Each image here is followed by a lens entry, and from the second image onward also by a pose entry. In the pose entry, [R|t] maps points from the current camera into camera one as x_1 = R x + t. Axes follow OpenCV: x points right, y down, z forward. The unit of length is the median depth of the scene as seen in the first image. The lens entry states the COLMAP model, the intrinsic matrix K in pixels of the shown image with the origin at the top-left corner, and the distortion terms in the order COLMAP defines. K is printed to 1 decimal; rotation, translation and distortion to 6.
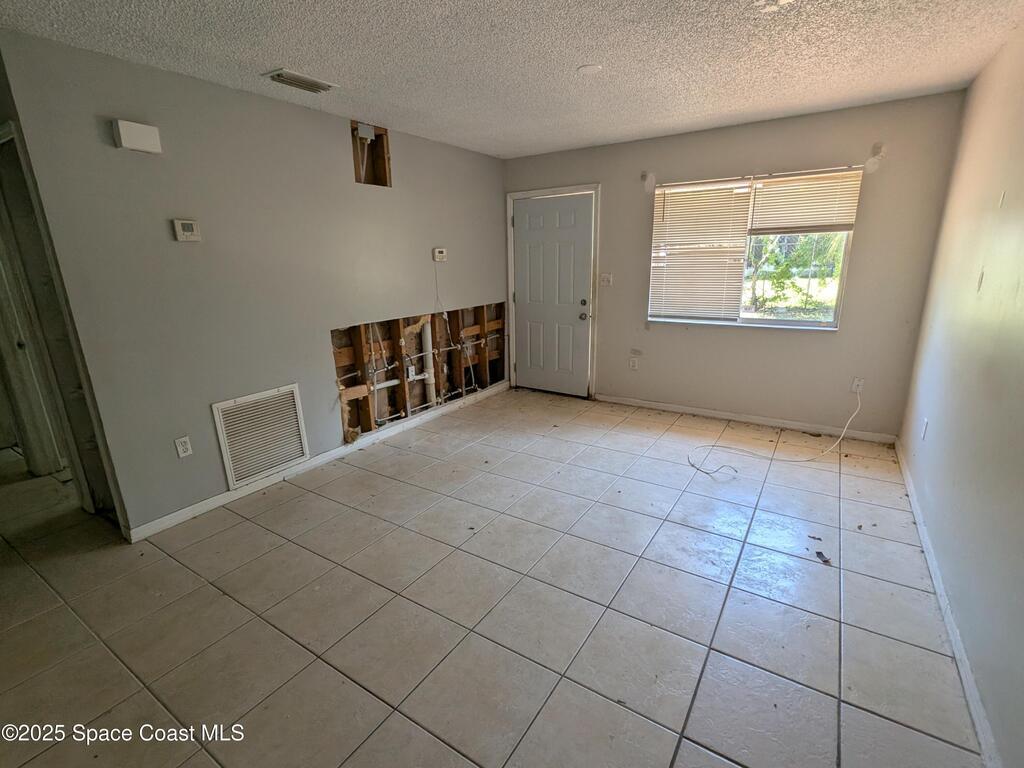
lens RADIAL K [[485.2, 0, 504.4], [0, 485.2, 392.6], [0, 0, 1]] dist [-0.007309, 0.001776]
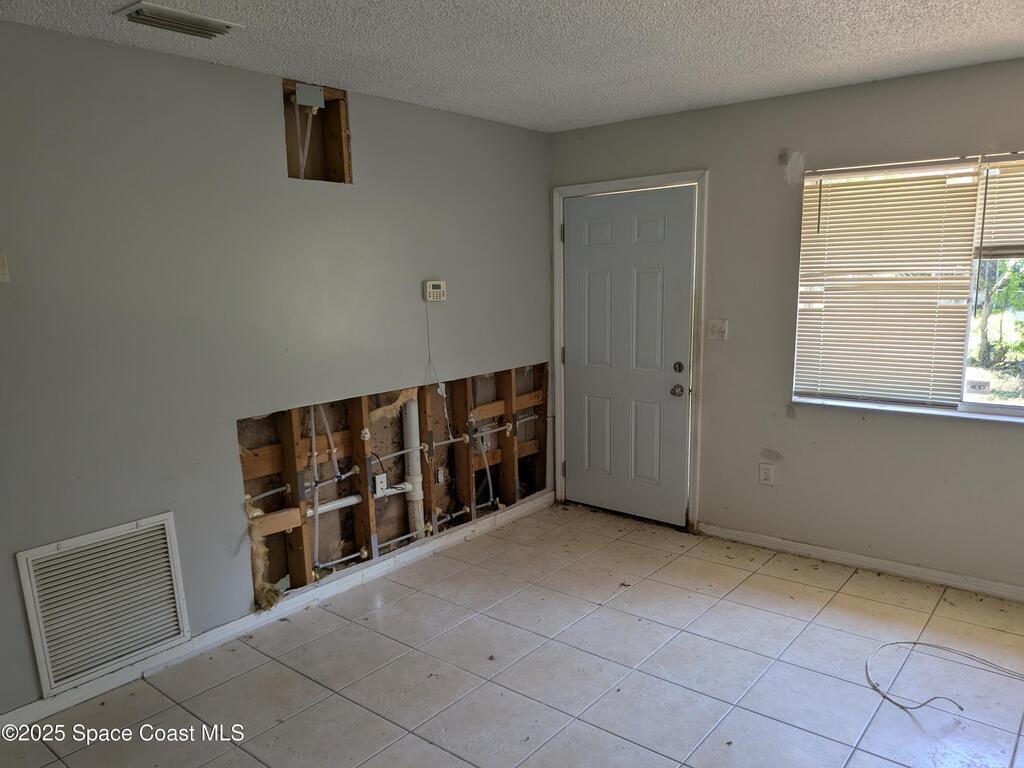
lens RADIAL K [[739.9, 0, 498.7], [0, 739.9, 418.6], [0, 0, 1]] dist [0.040346, -0.073707]
pose [[0.994360, 0.018529, -0.104424, 0.047043], [-0.026241, 0.996988, -0.072976, -0.059516], [0.102758, 0.075305, 0.991852, 0.103705]]
